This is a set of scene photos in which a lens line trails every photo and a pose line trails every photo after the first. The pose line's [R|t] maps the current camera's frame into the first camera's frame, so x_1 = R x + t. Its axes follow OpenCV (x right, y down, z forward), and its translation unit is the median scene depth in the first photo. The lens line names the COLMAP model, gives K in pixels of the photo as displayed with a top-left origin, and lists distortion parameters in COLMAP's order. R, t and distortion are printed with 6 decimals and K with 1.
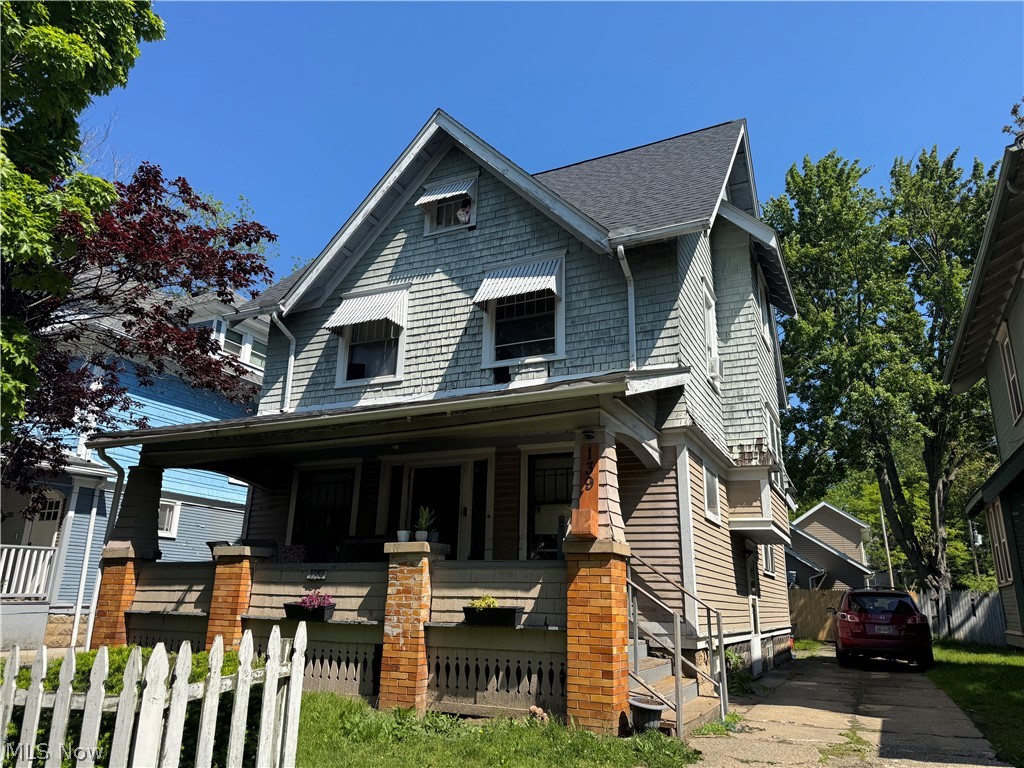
lens RADIAL K [[726.1, 0, 513.0], [0, 726.1, 384.9], [0, 0, 1]] dist [0.016160, -0.001949]
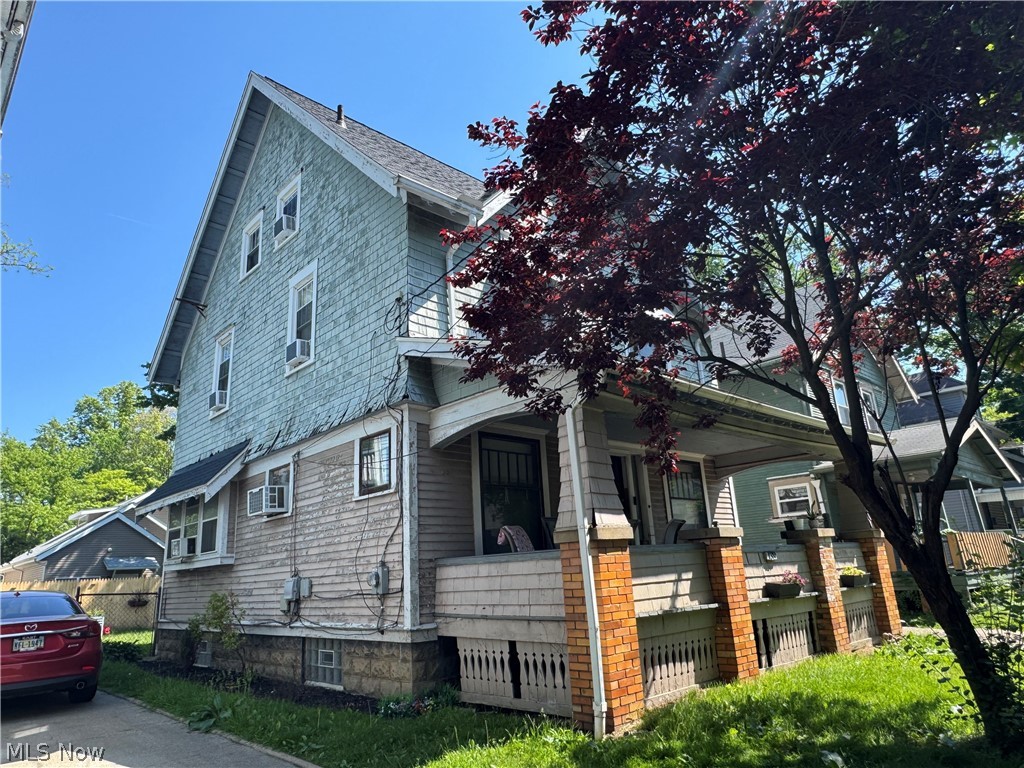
lens RADIAL K [[656.2, 0, 511.7], [0, 656.2, 381.1], [0, 0, 1]] dist [0.000541, -0.000041]
pose [[0.366107, 0.226390, 0.902615, -1.196580], [-0.206376, 0.965555, -0.158469, 0.222154], [-0.907400, -0.128261, 0.400218, 0.901474]]
